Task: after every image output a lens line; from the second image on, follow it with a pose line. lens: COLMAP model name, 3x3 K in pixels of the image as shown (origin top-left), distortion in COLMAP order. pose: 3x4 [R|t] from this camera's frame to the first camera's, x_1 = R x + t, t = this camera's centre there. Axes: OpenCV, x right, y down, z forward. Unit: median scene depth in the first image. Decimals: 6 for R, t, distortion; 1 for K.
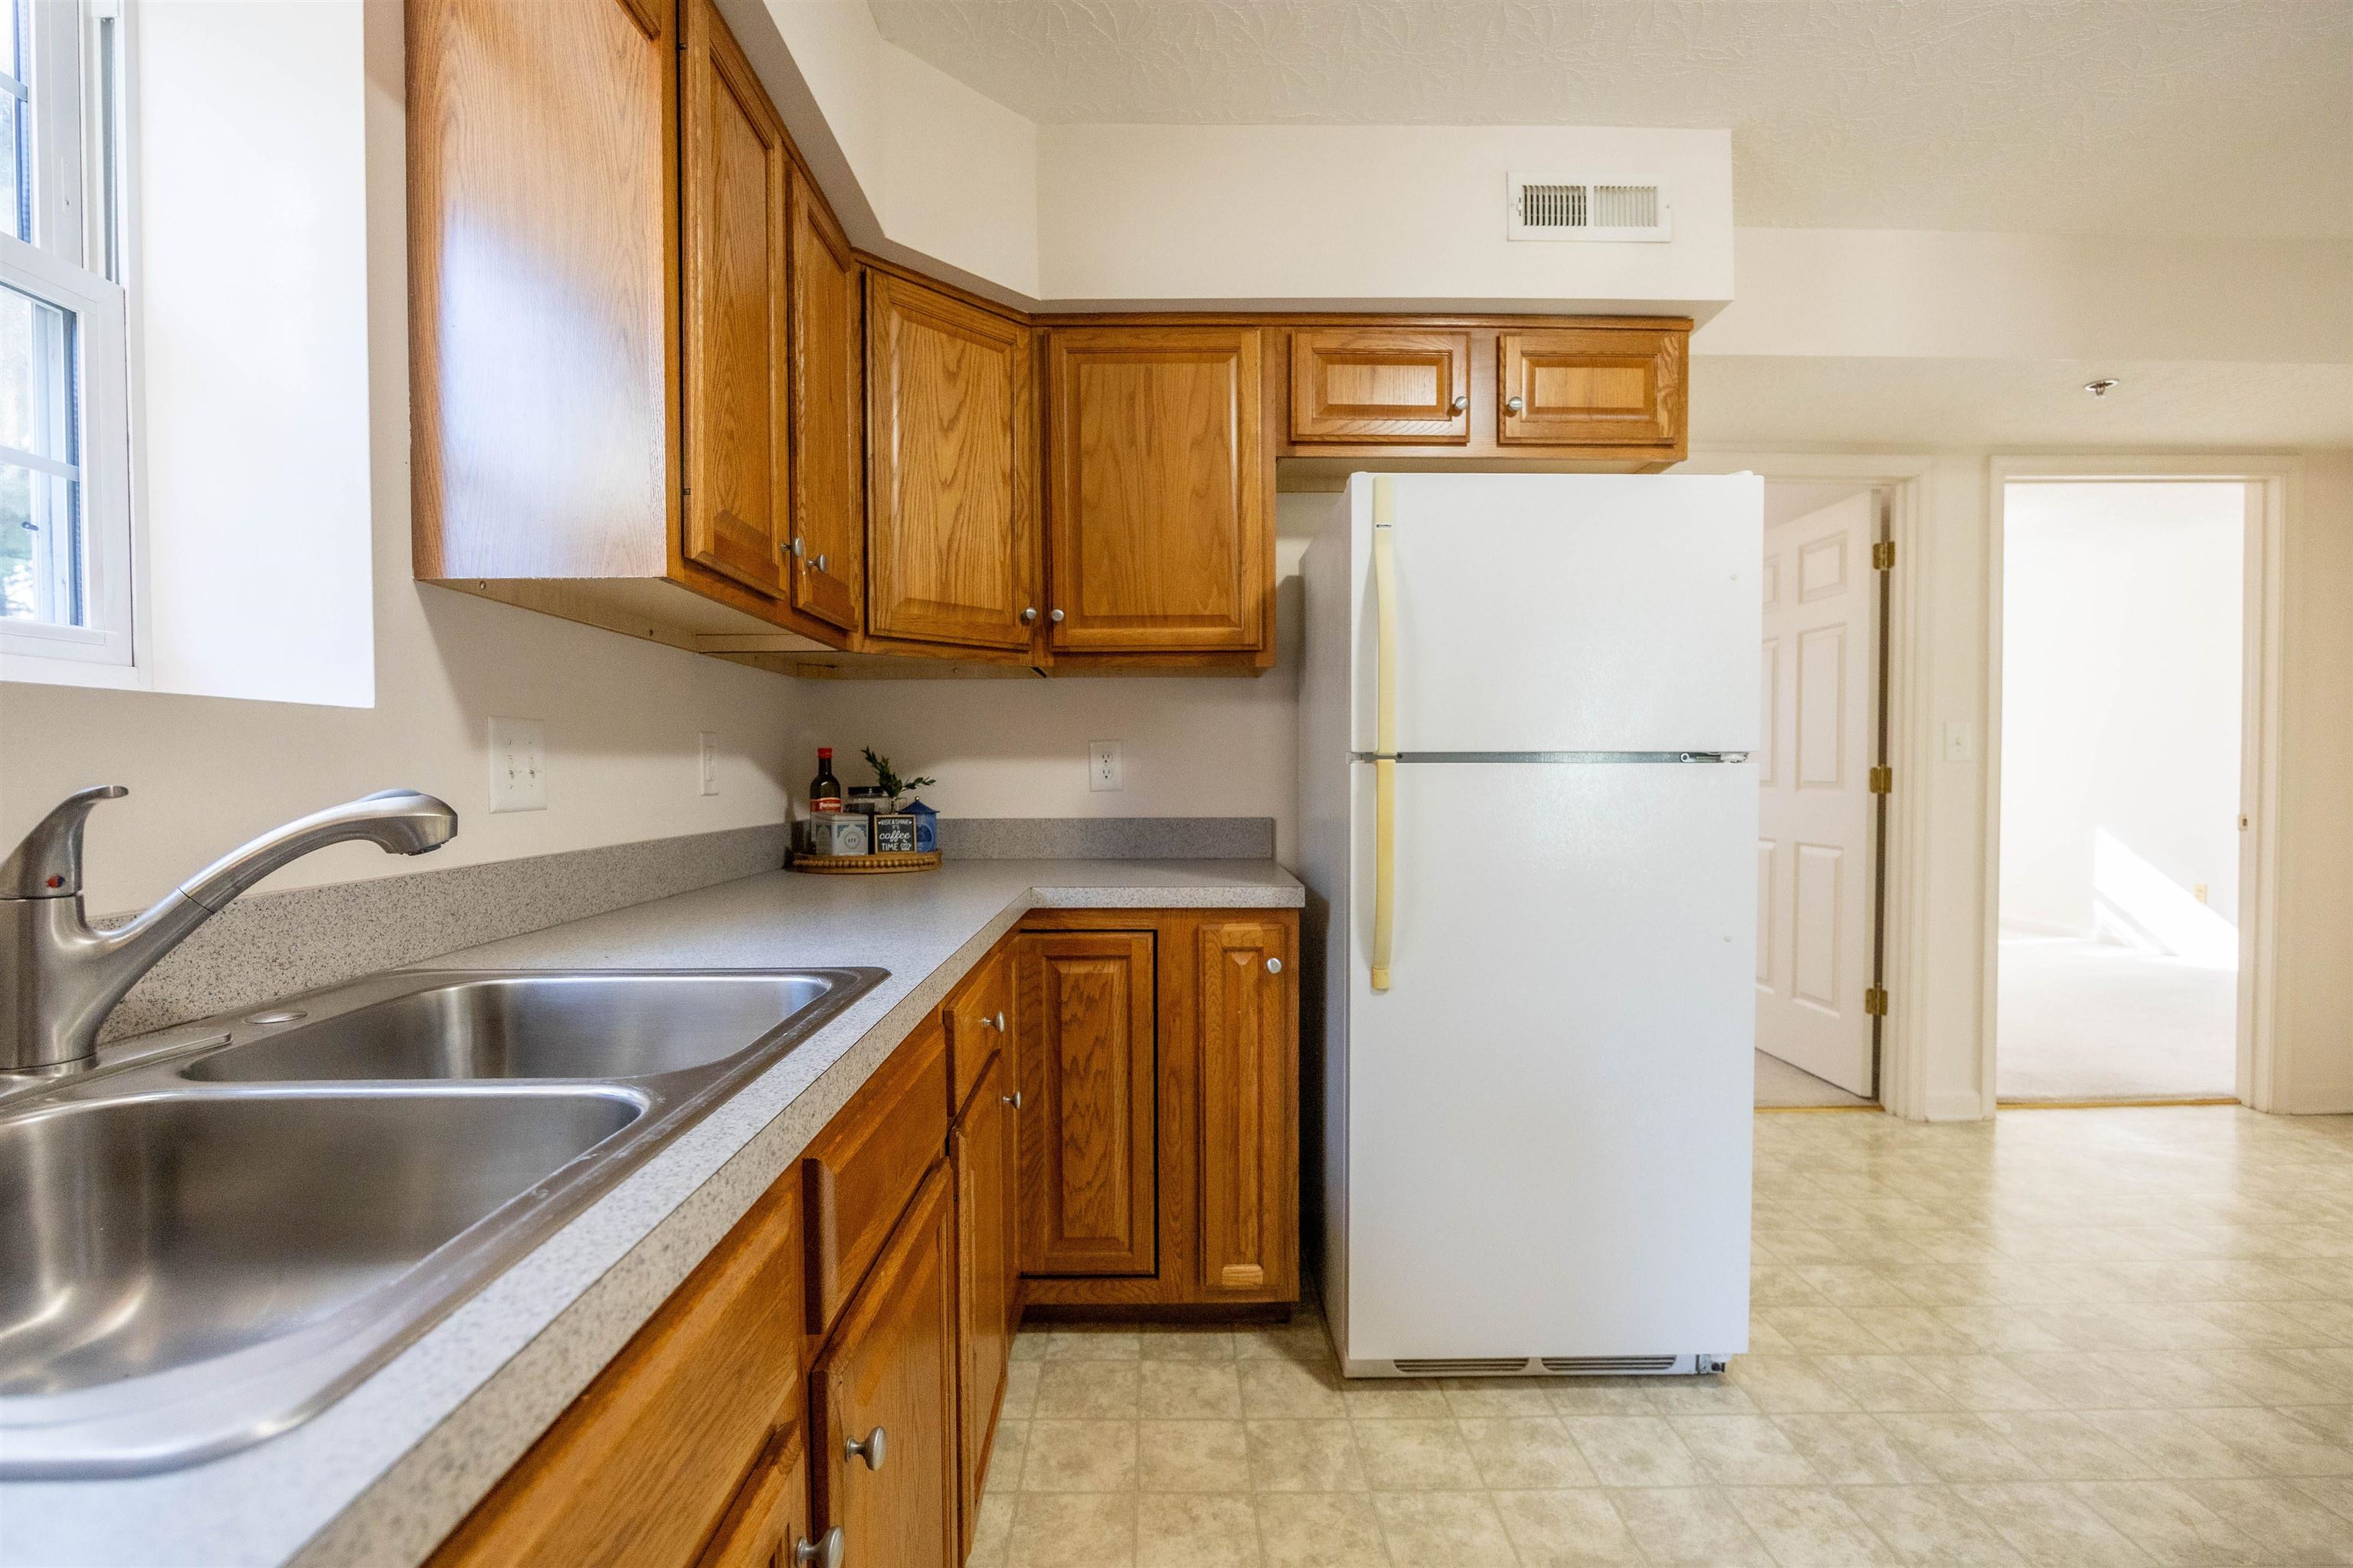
lens RADIAL K [[1054.1, 0, 1182.5], [0, 1054.1, 794.7], [0, 0, 1]] dist [-0.000669, 0.000010]
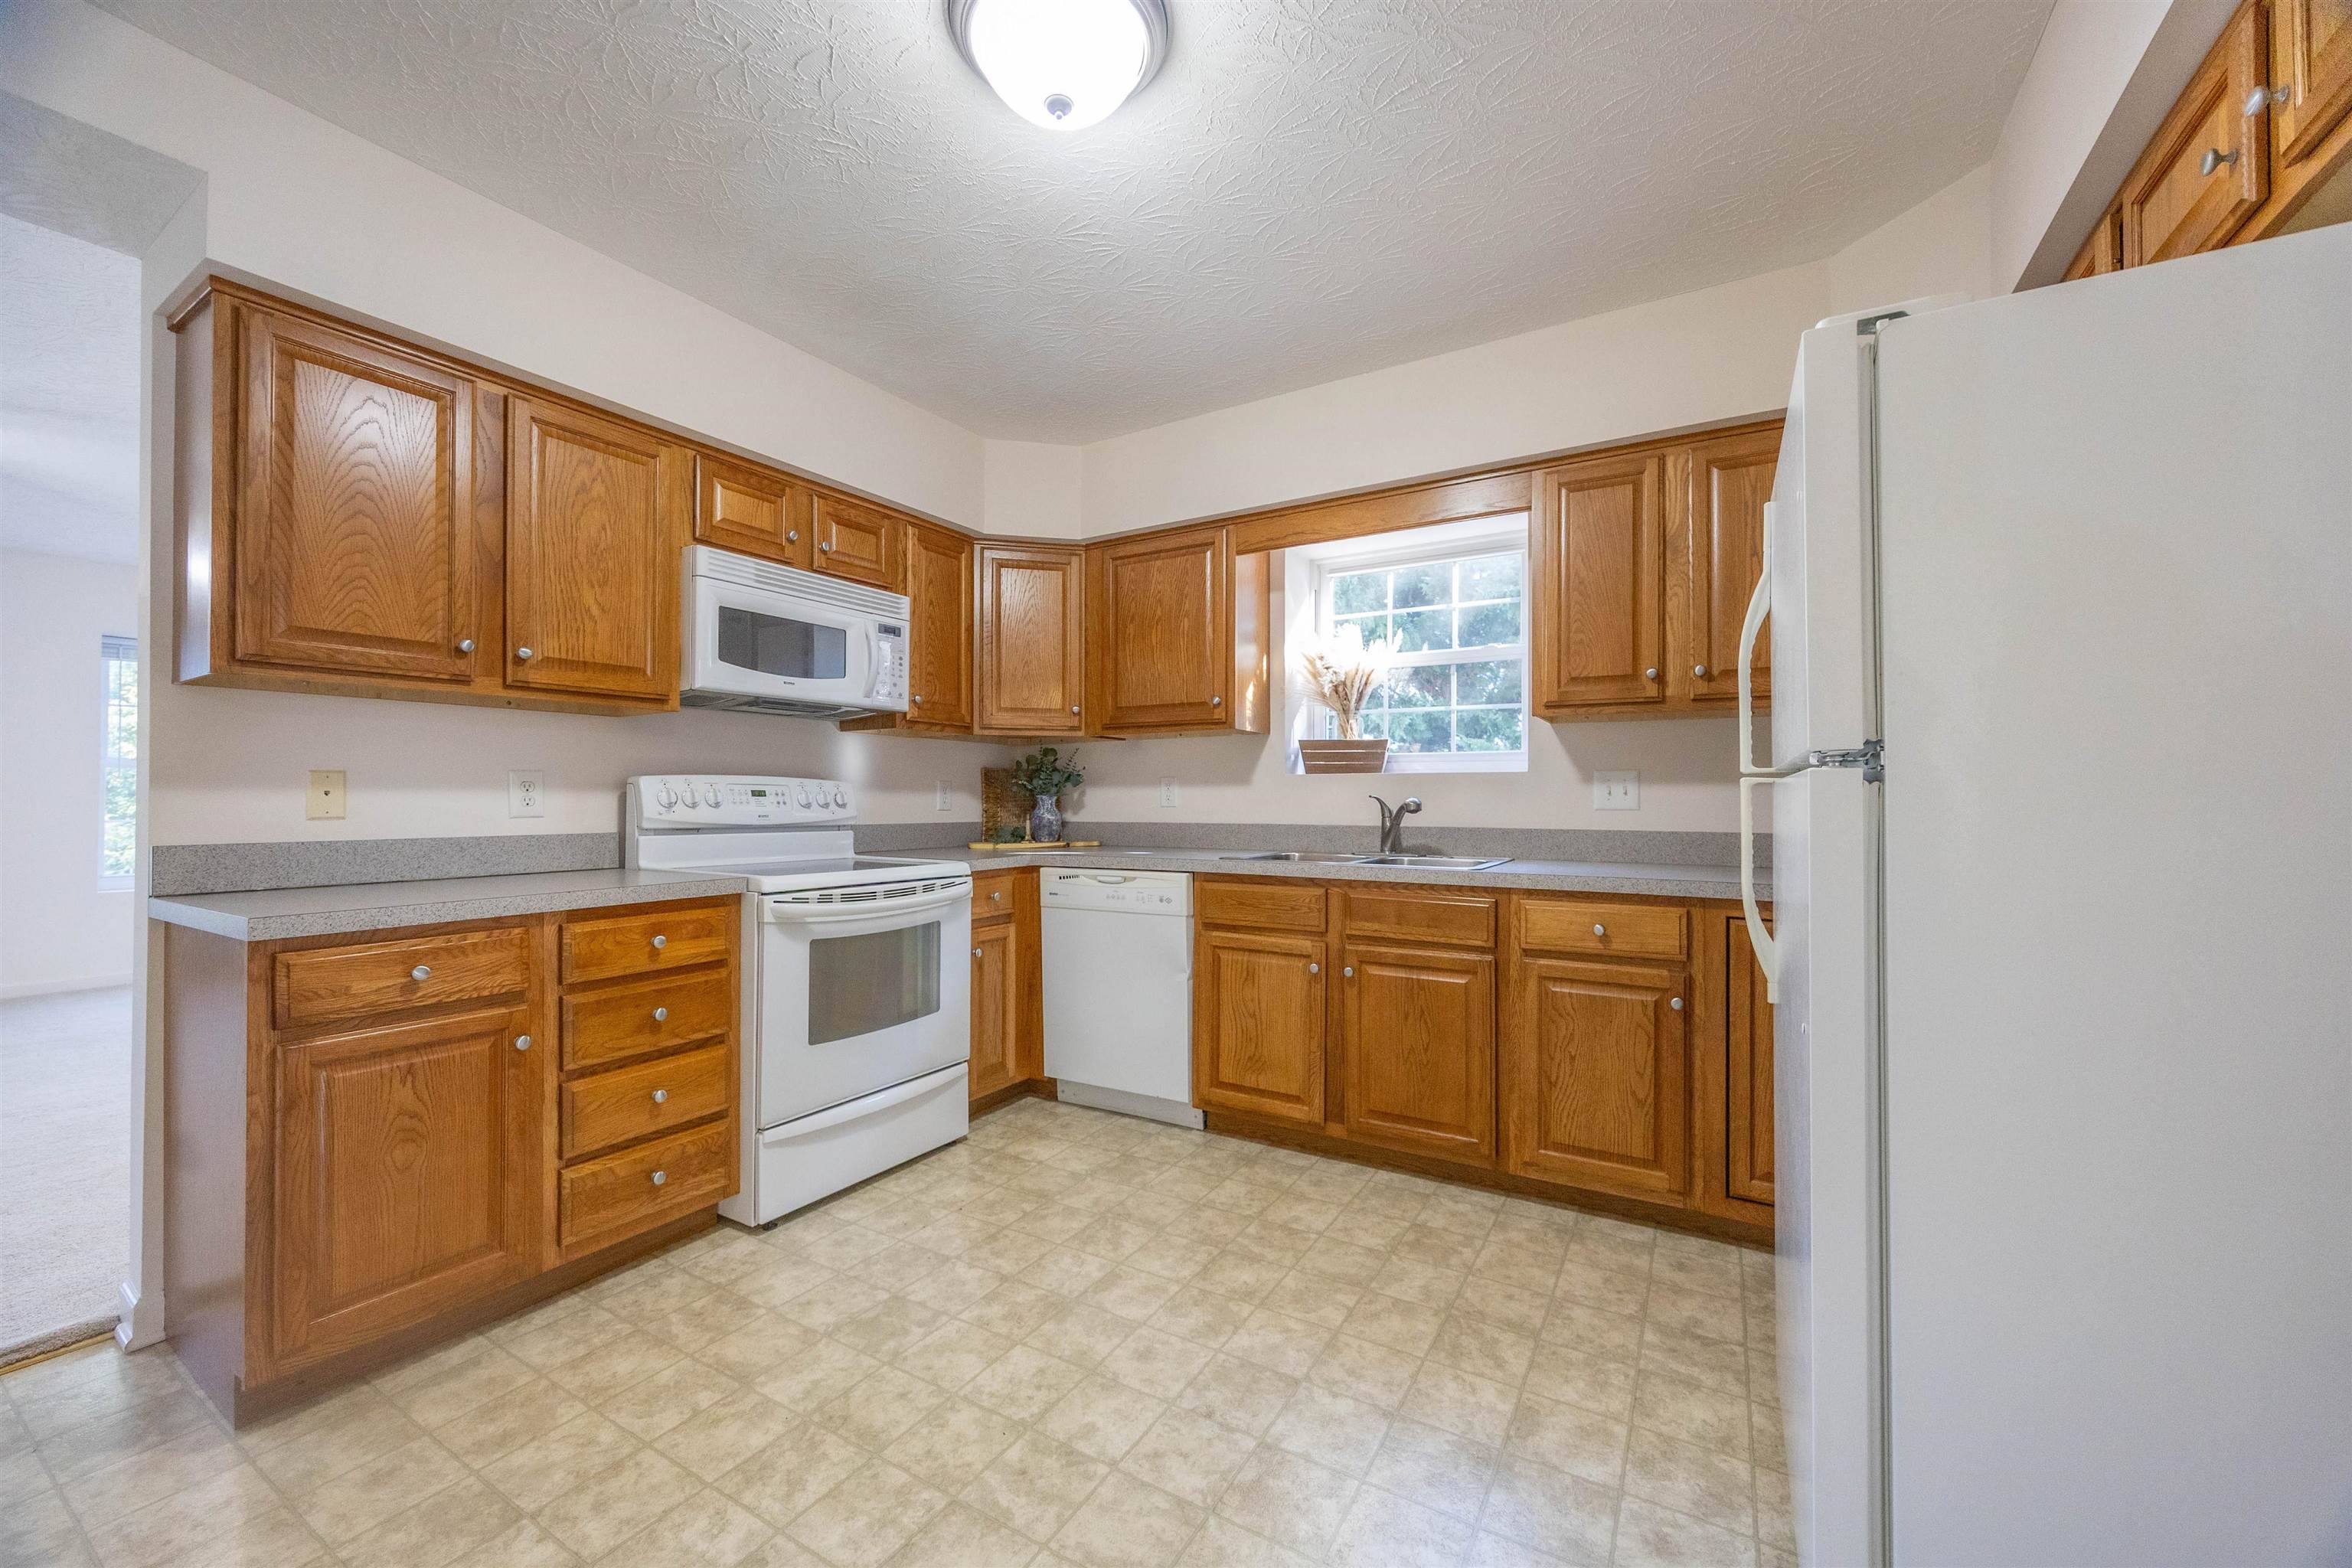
lens RADIAL K [[909.1, 0, 1179.8], [0, 909.1, 791.2], [0, 0, 1]] dist [0.000653, -0.000638]
pose [[-0.531002, -0.005992, -0.847349, 1.111906], [-0.022266, 0.999728, 0.006884, -0.012606], [0.847078, 0.022523, -0.530991, 0.884045]]
